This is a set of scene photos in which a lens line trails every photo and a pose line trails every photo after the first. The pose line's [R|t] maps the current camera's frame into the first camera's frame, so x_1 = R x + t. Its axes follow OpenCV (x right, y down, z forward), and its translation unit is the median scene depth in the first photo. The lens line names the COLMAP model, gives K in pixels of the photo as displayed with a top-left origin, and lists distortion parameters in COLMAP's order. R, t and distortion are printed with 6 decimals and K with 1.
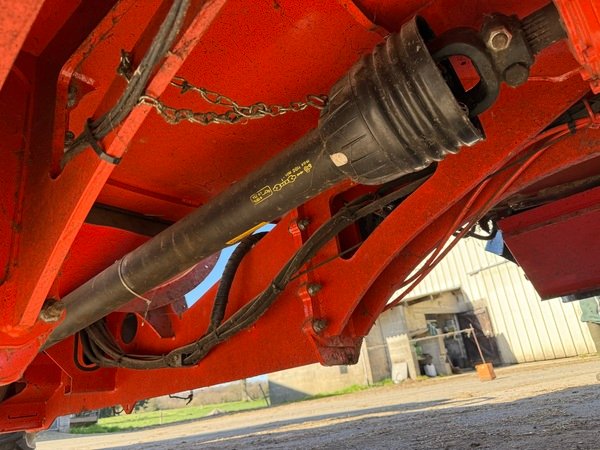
lens RADIAL K [[440.1, 0, 300.0], [0, 440.1, 225.0], [0, 0, 1]] dist [0.001597, -0.000435]
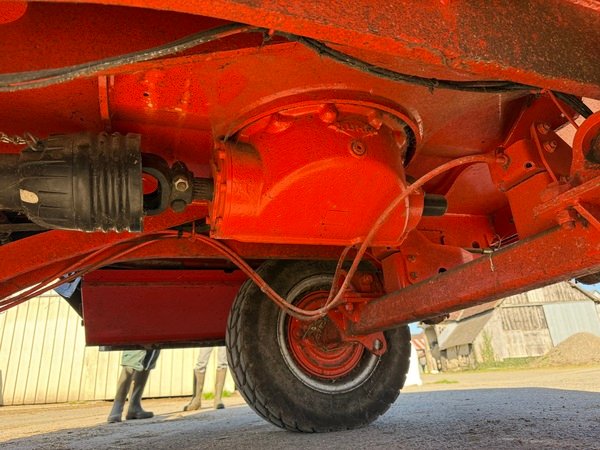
lens RADIAL K [[440.1, 0, 300.0], [0, 440.1, 225.0], [0, 0, 1]] dist [0.001597, -0.000435]
pose [[0.533089, 0.389212, 0.751219, -0.257680], [-0.318834, 0.914860, -0.247741, -0.016971], [-0.783684, -0.107447, 0.611796, -0.182862]]
